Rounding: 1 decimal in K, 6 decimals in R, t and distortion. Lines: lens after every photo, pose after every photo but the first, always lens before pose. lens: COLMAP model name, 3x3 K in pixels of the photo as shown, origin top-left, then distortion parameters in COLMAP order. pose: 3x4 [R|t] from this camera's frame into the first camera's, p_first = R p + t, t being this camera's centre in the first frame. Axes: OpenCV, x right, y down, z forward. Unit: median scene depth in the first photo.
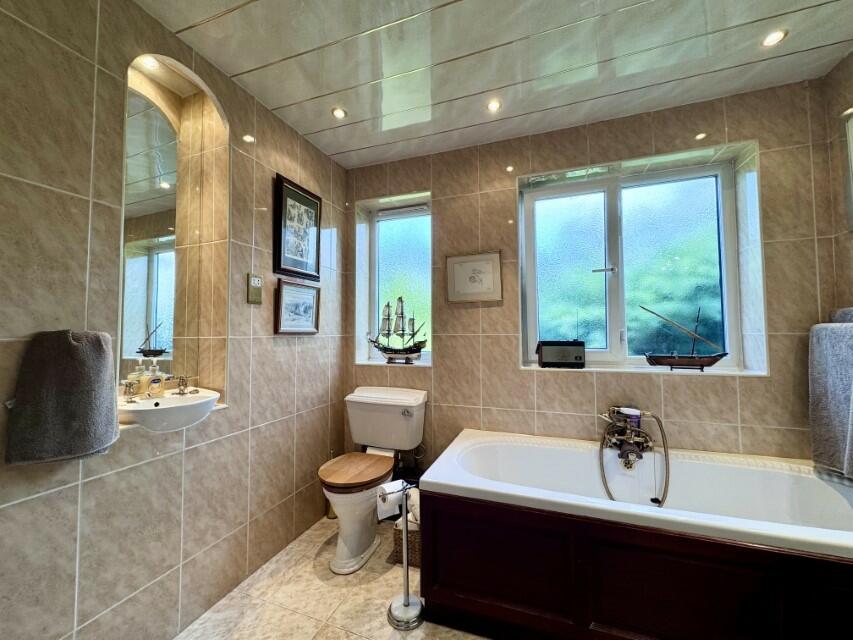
lens RADIAL K [[338.9, 0, 427.1], [0, 338.9, 320.1], [0, 0, 1]] dist [-0.002184, 0.000326]
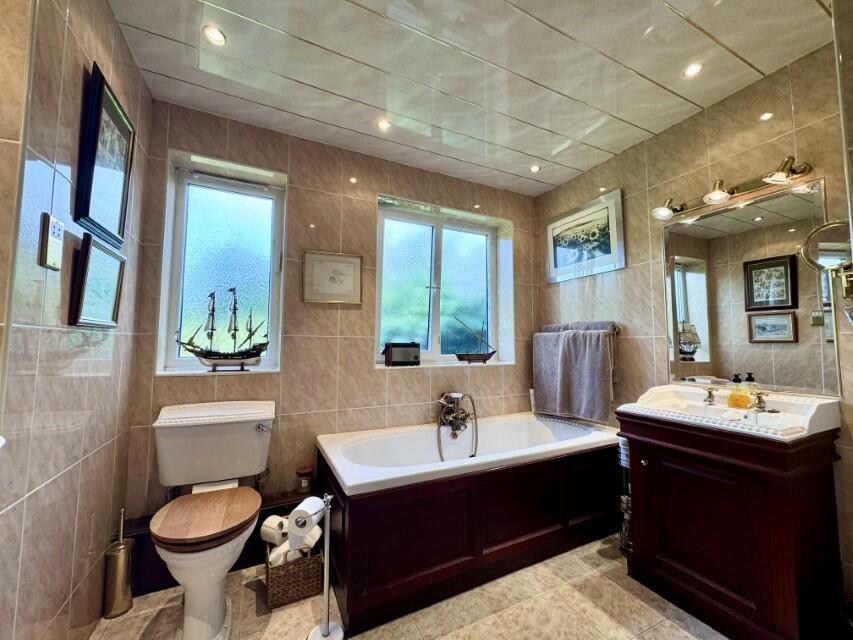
lens RADIAL K [[338.9, 0, 426.4], [0, 338.9, 320.1], [0, 0, 1]] dist [-0.002184, 0.000326]
pose [[0.692545, 0.058021, 0.719037, -0.389122], [-0.035228, 0.998291, -0.046624, 0.033388], [-0.720514, 0.006959, 0.693406, 0.129879]]
